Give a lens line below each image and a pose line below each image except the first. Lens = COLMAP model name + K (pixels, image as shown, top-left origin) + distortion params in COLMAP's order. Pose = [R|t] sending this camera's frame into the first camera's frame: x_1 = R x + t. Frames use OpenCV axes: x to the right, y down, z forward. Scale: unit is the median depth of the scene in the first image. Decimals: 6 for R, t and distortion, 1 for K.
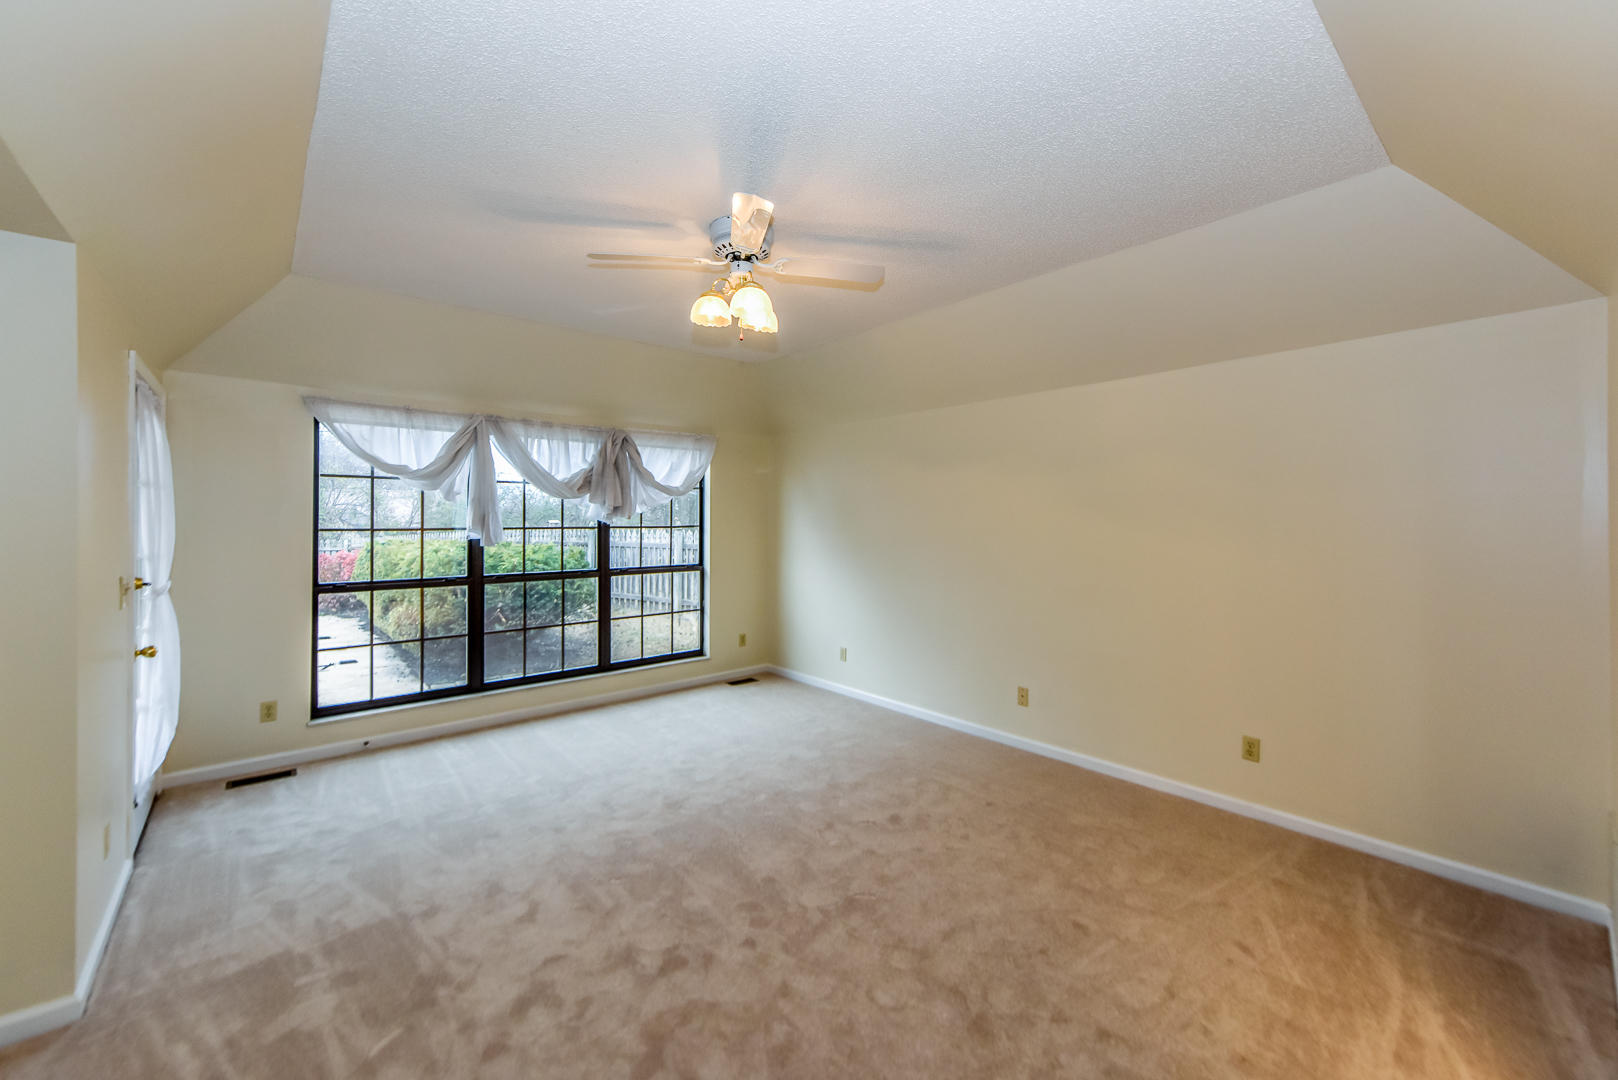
lens RADIAL K [[646.0, 0, 810.5], [0, 646.0, 511.2], [0, 0, 1]] dist [-0.001061, -0.000046]
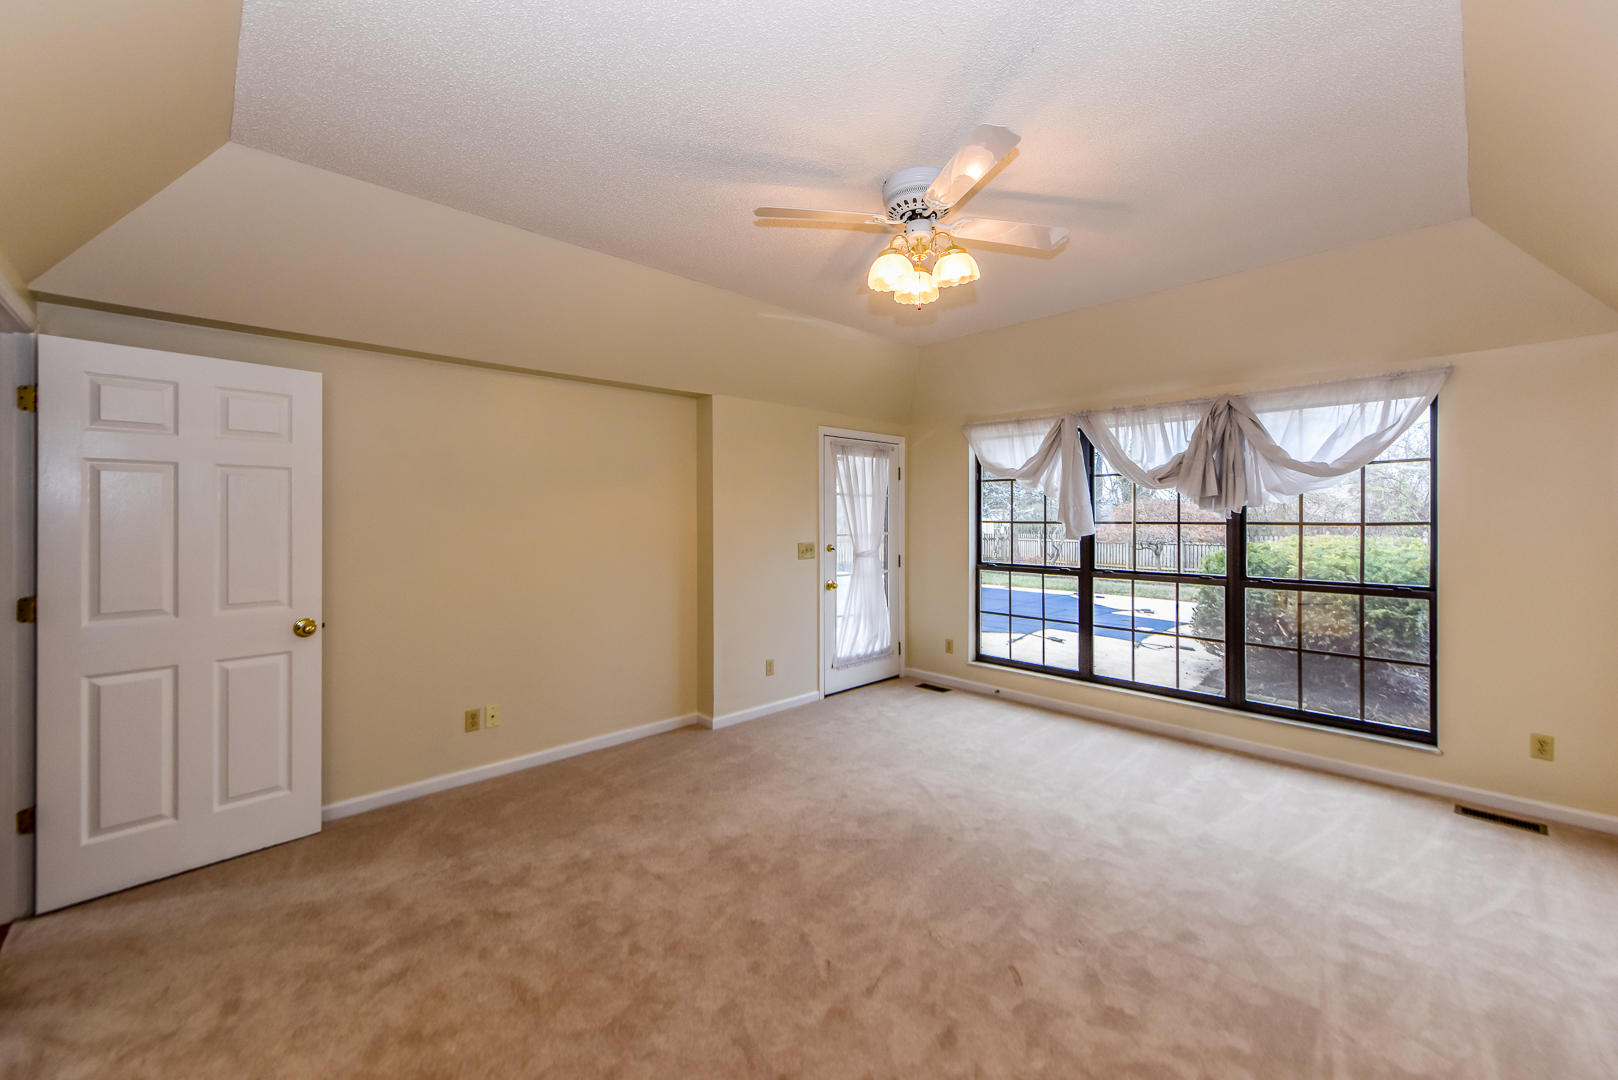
lens RADIAL K [[647.6, 0, 814.0], [0, 647.6, 521.1], [0, 0, 1]] dist [0.118823, 0.000019]
pose [[0.080290, 0.007573, -0.996743, 0.500609], [0.015697, 0.999838, 0.008861, 0.008799], [0.996648, -0.016358, 0.080158, 0.484193]]
